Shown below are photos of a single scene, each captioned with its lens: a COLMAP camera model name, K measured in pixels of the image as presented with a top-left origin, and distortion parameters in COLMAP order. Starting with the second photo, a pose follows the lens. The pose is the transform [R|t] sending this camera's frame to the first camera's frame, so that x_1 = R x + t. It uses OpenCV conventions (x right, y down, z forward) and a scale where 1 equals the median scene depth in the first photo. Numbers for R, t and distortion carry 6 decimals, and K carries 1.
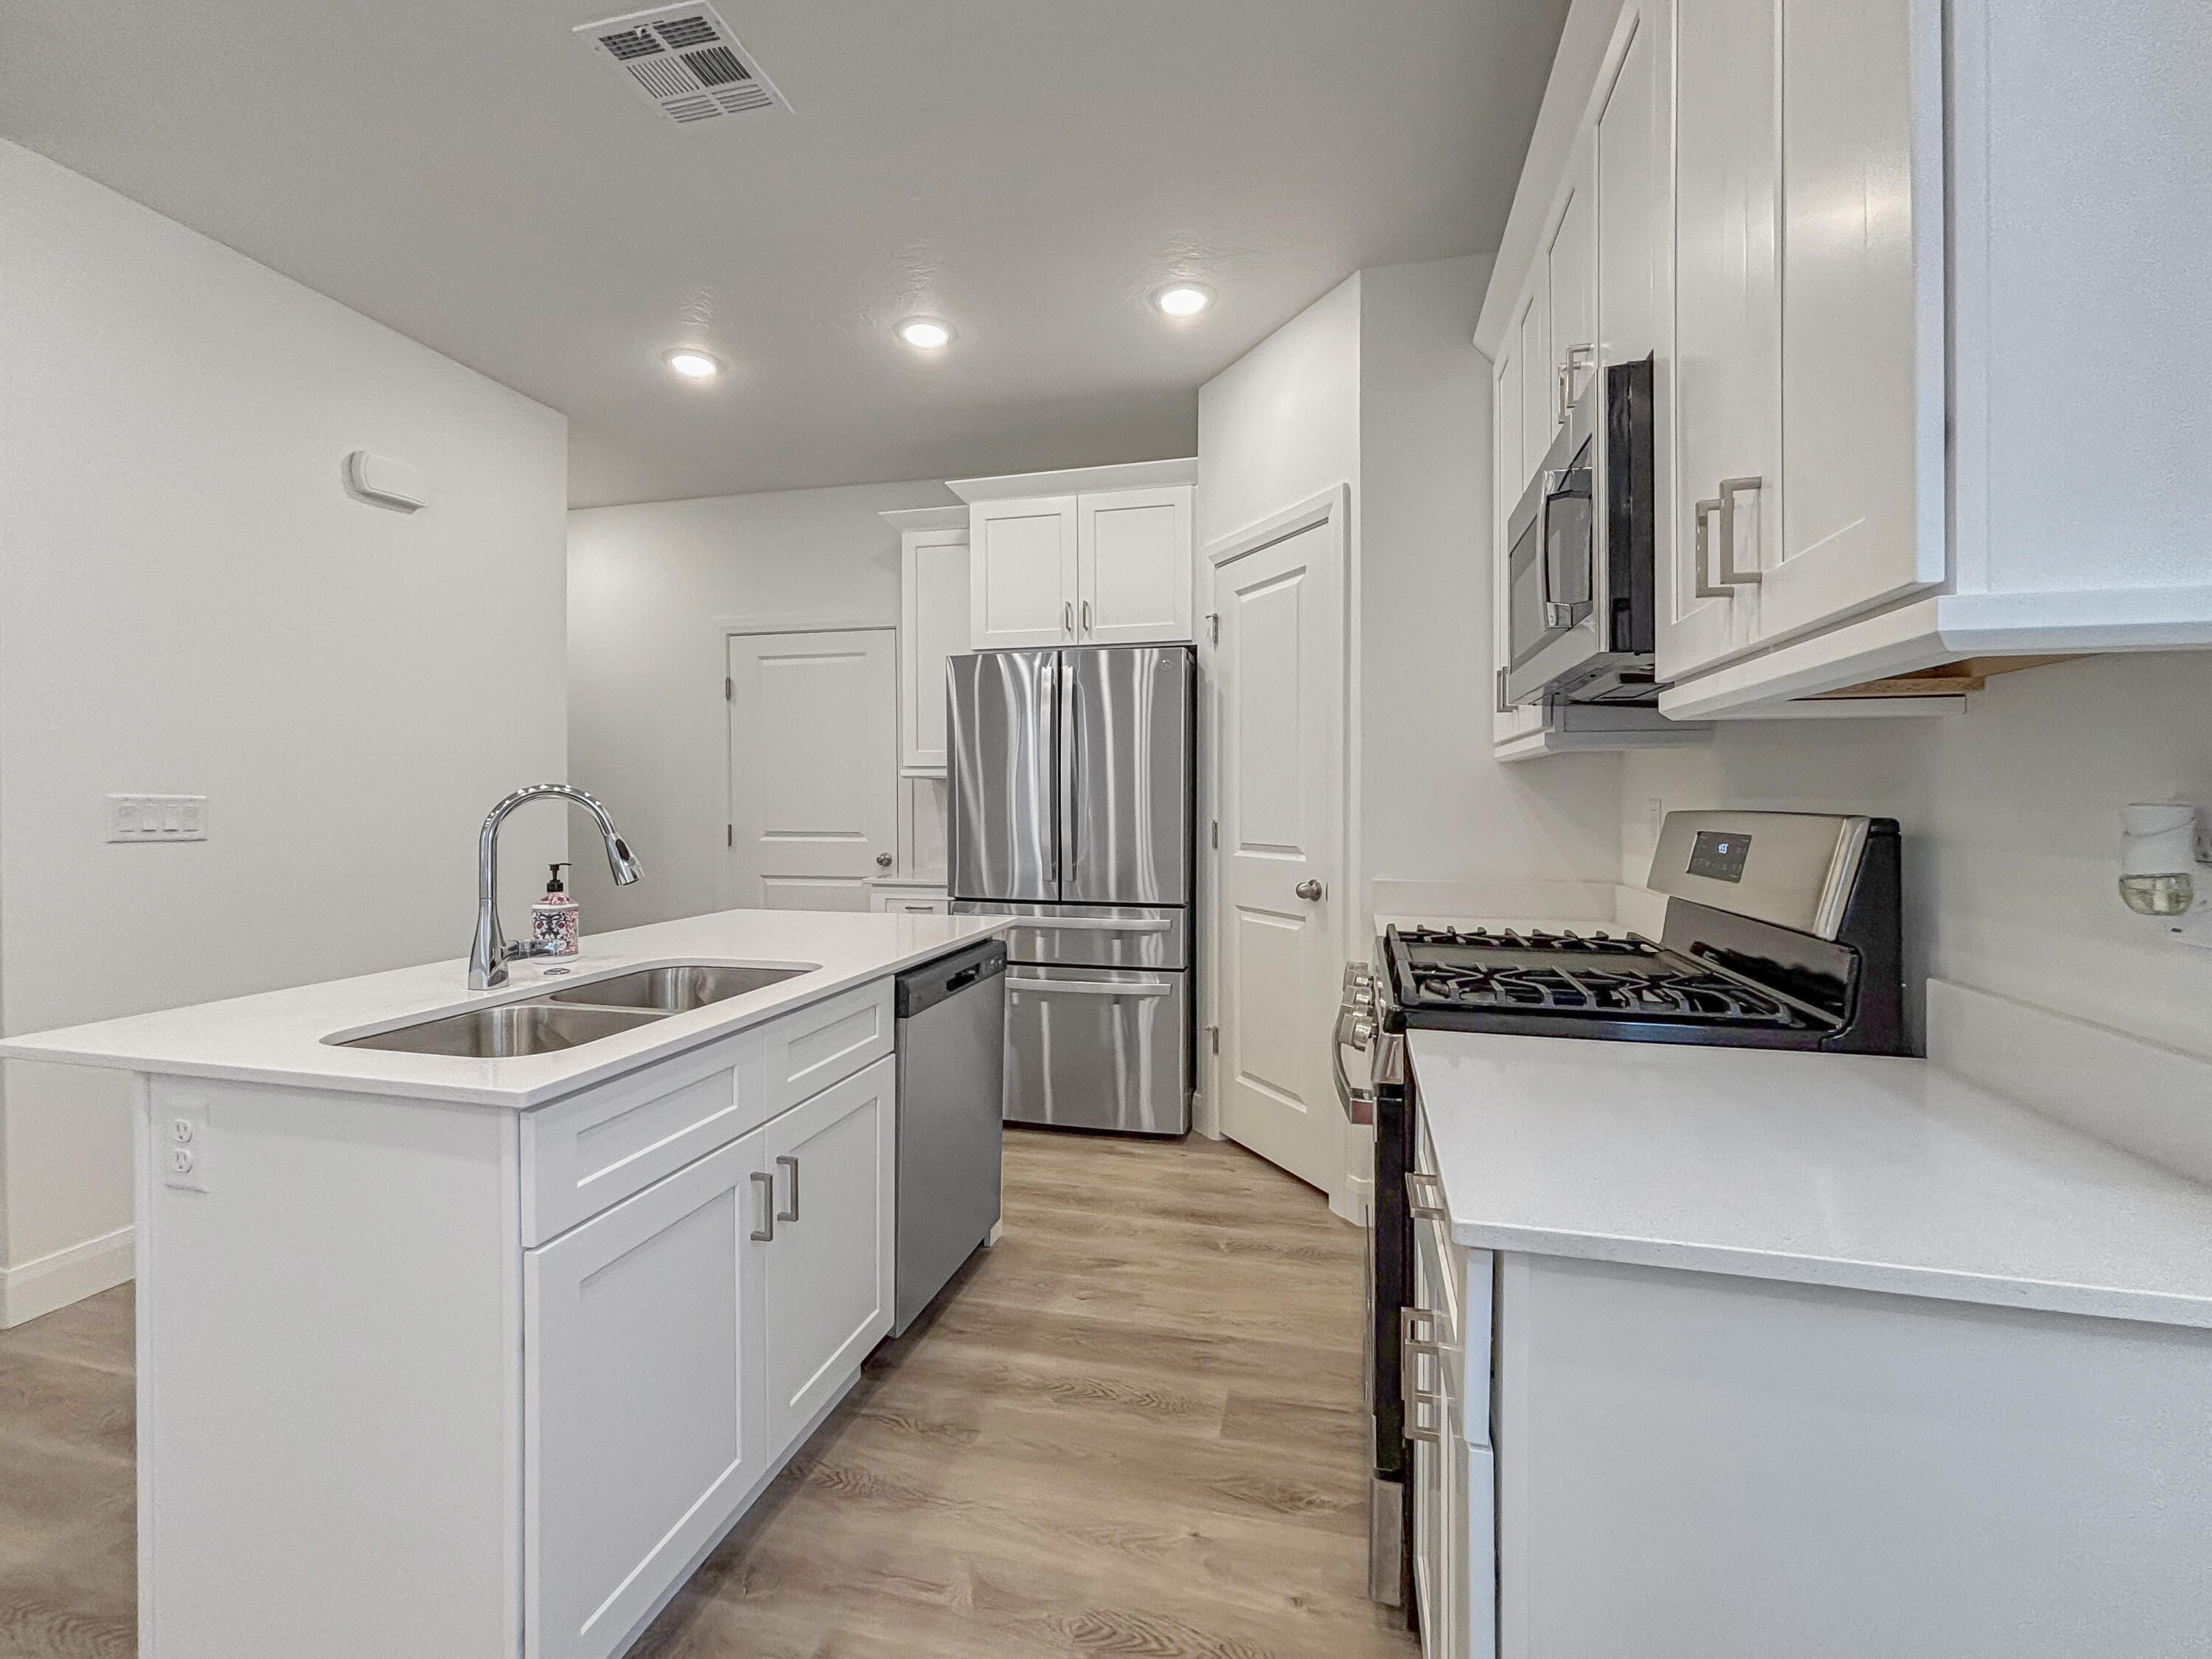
lens RADIAL K [[933.3, 0, 1102.6], [0, 933.3, 819.0], [0, 0, 1]] dist [0.002610, 0.000133]
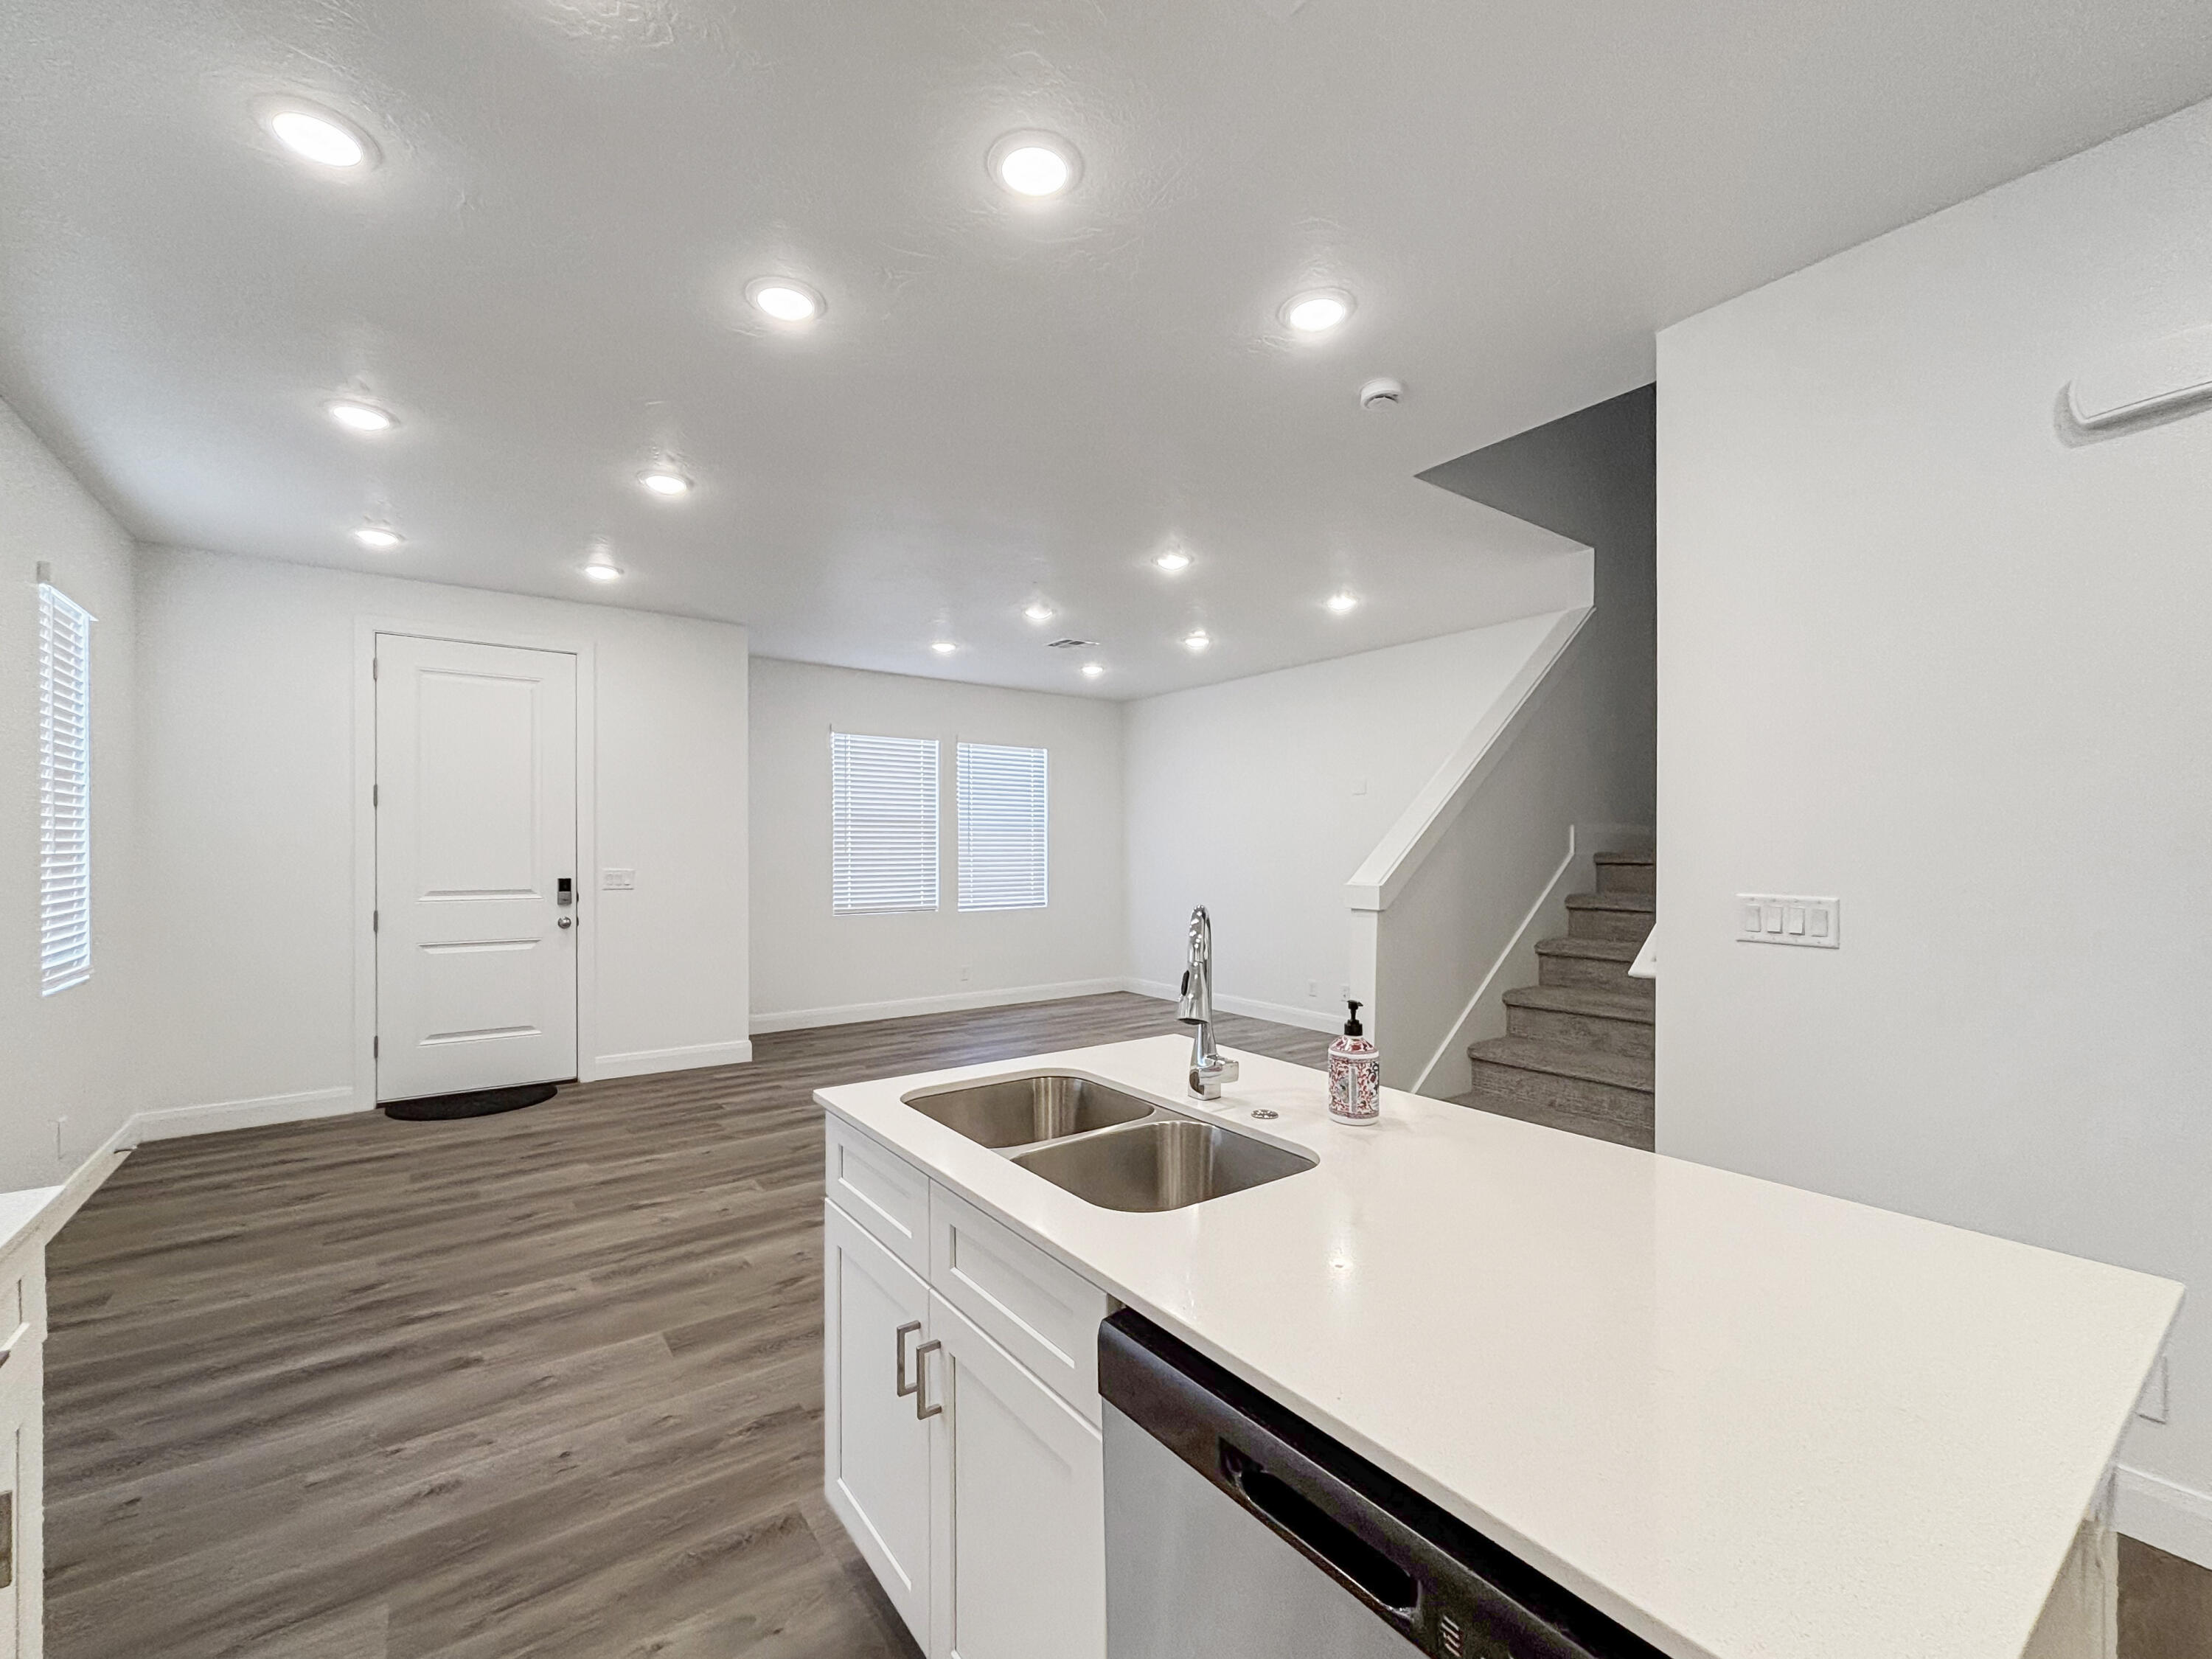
lens RADIAL K [[925.8, 0, 1108.8], [0, 925.8, 849.8], [0, 0, 1]] dist [0.002415, 0.000109]
pose [[-0.622817, -0.000937, -0.782367, 0.129062], [-0.013769, 0.999858, 0.009763, -0.060862], [0.782247, 0.016853, -0.622741, 0.889452]]
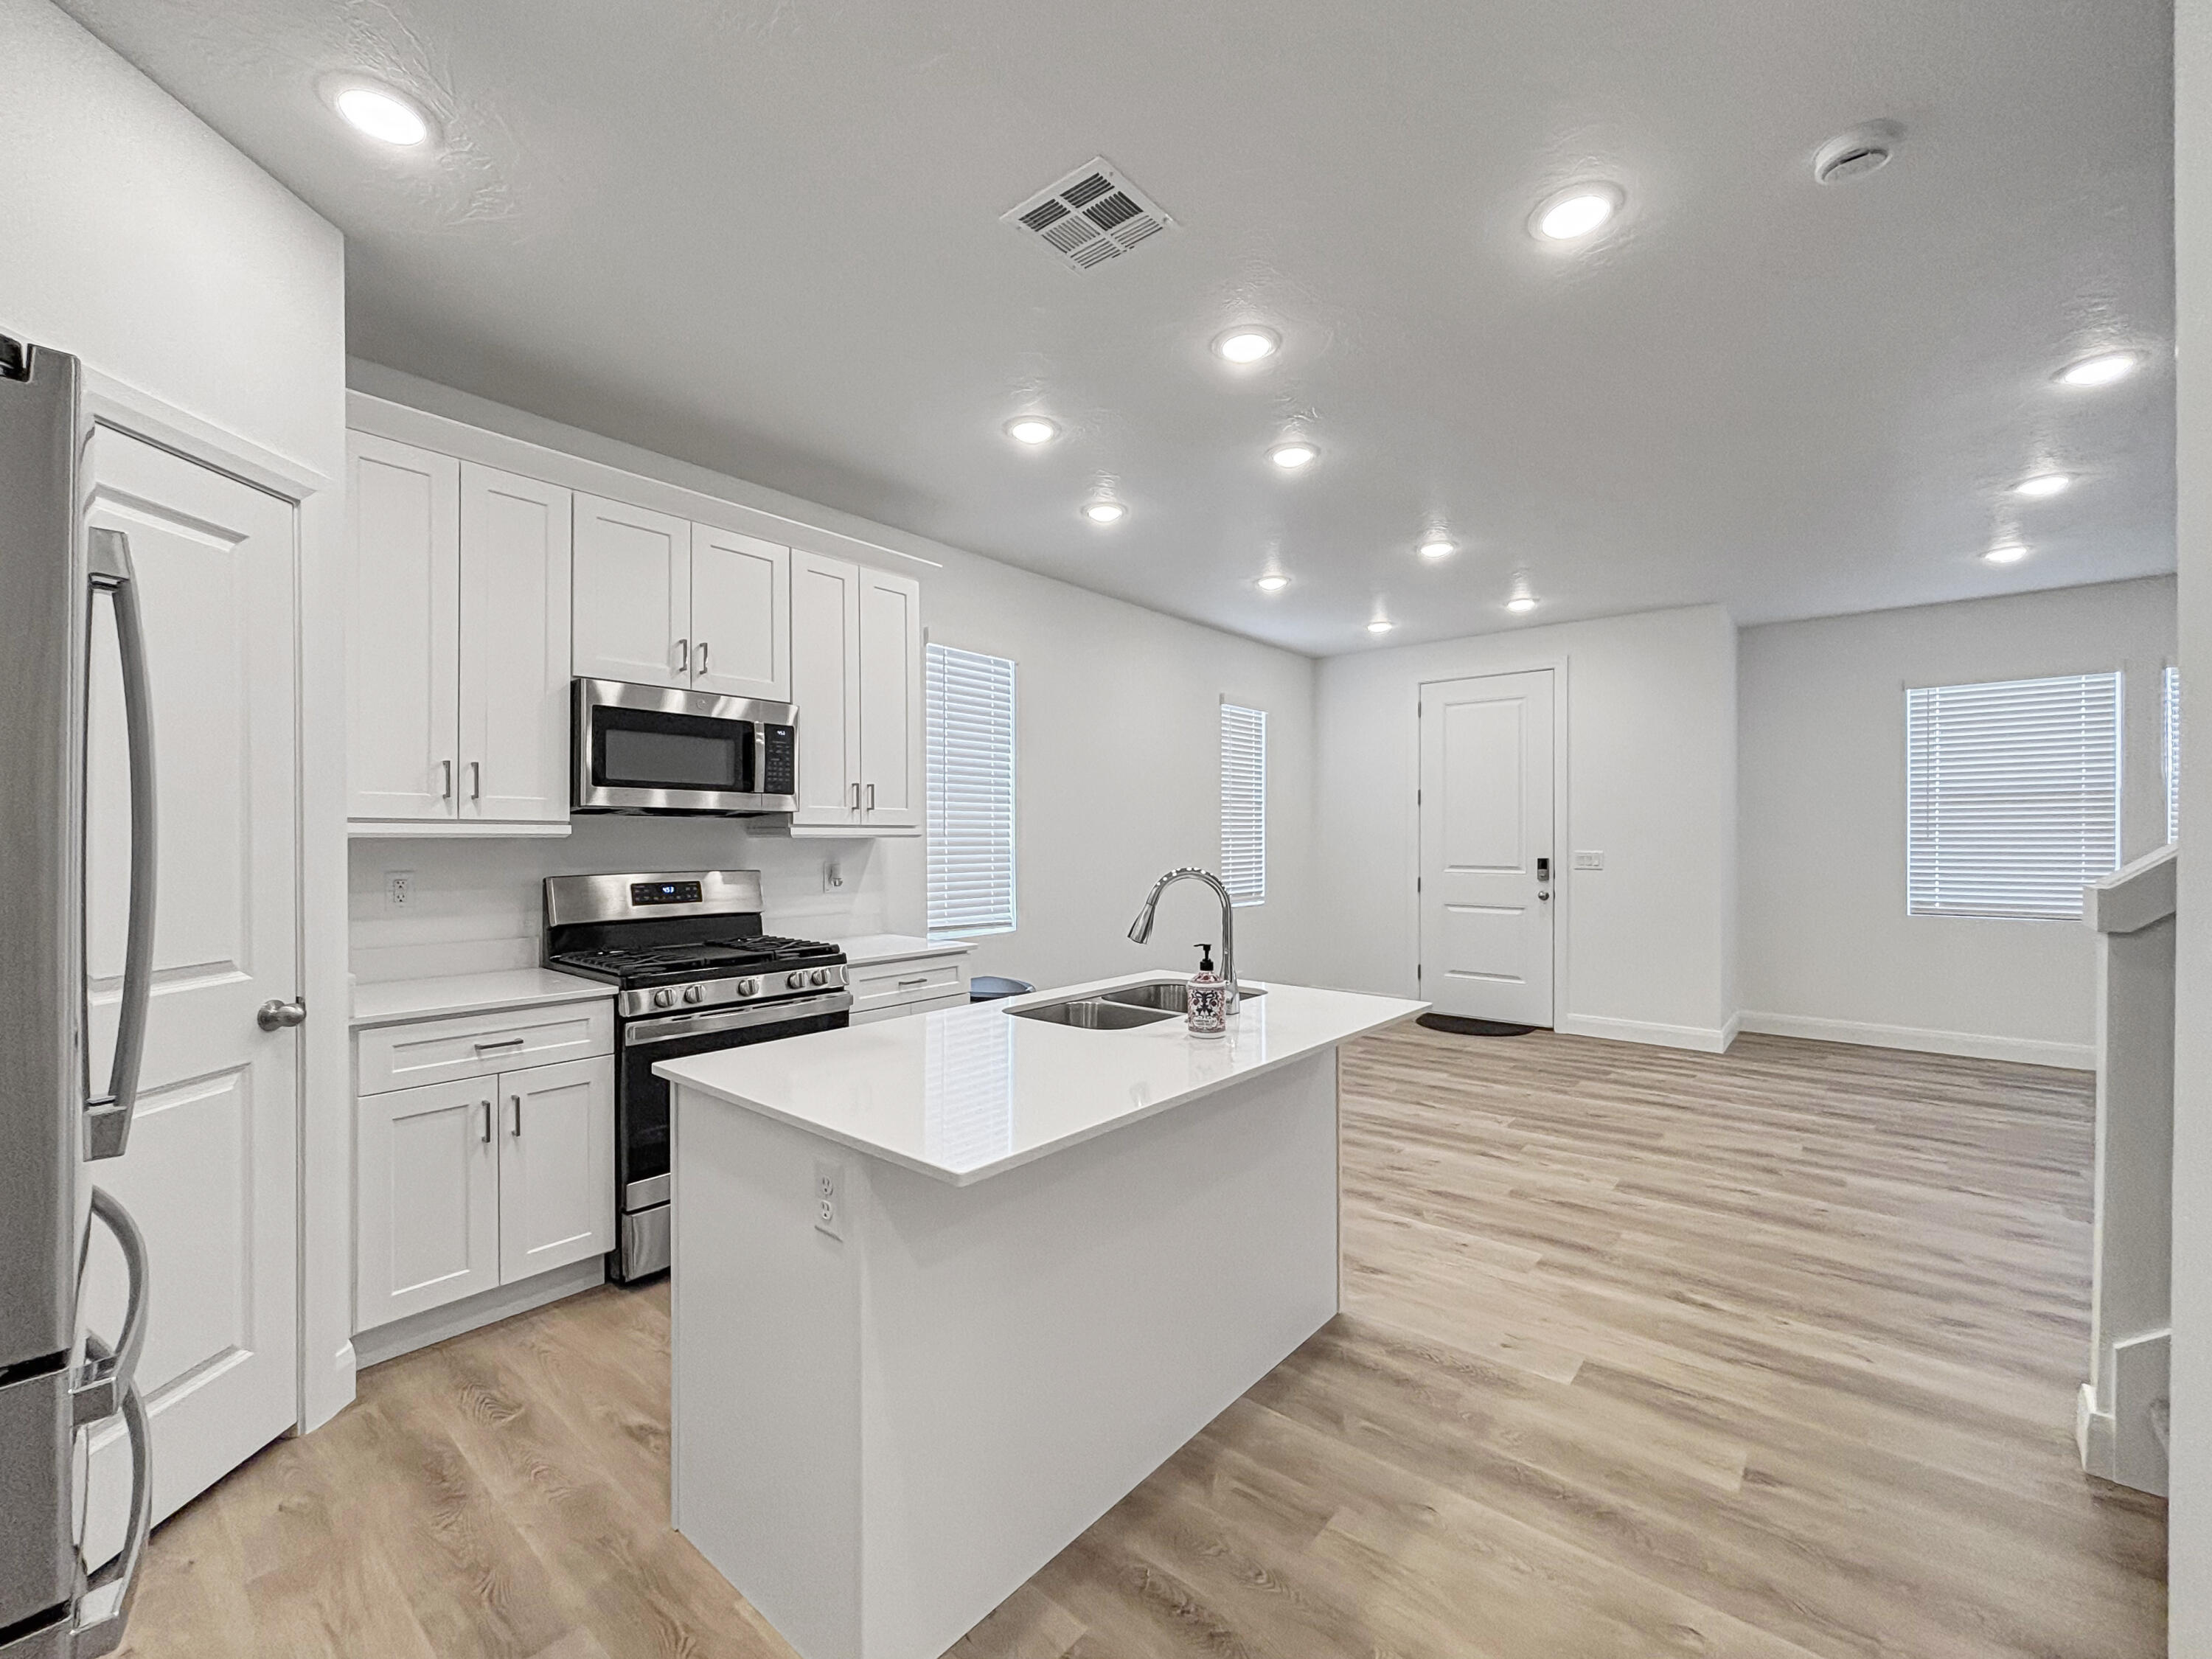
lens RADIAL K [[927.1, 0, 1106.0], [0, 927.1, 829.5], [0, 0, 1]] dist [0.007434, 0.000310]
pose [[-0.906735, 0.005418, 0.421667, -0.617183], [0.008064, 0.999957, 0.004492, -0.058409], [-0.421625, 0.007473, -0.906740, 1.335411]]
